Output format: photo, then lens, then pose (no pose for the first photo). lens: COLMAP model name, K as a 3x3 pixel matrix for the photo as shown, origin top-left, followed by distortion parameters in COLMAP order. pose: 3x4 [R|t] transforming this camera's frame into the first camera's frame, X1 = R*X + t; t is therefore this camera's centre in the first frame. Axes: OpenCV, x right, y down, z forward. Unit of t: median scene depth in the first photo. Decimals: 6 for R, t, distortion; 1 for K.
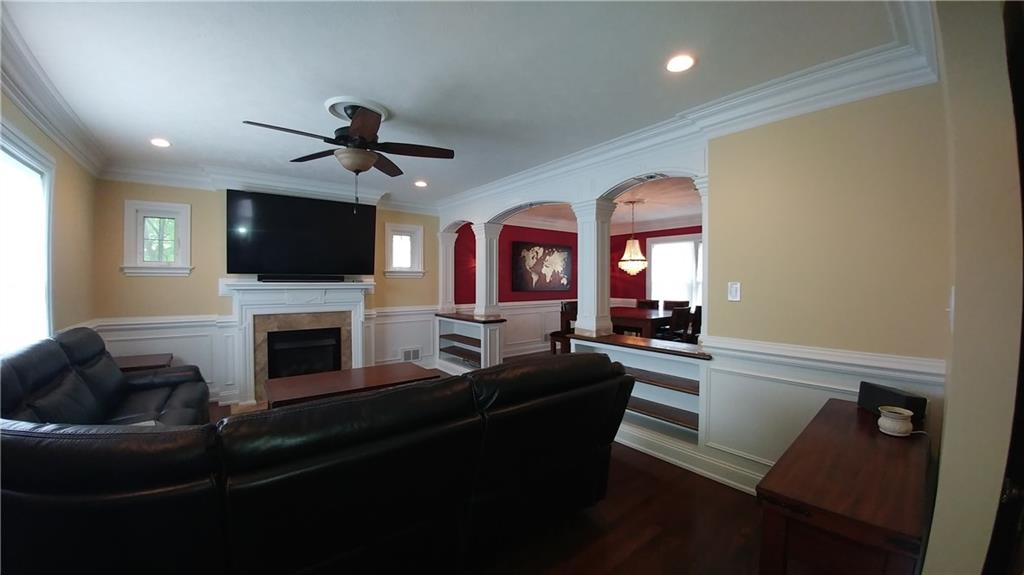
lens RADIAL K [[369.4, 0, 519.5], [0, 369.4, 284.6], [0, 0, 1]] dist [-0.032311, -0.010980]
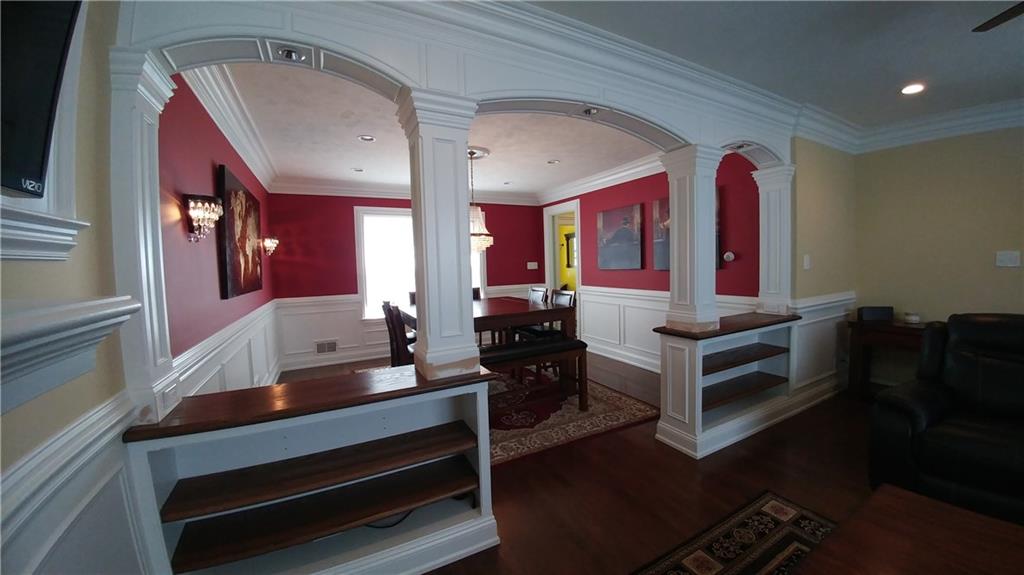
lens RADIAL K [[369.4, 0, 519.5], [0, 369.4, 284.6], [0, 0, 1]] dist [-0.032311, -0.010980]
pose [[0.191178, -0.064663, 0.979423, -0.459373], [0.038437, 0.997556, 0.058358, -0.009874], [-0.980803, 0.026489, 0.193196, 0.923109]]
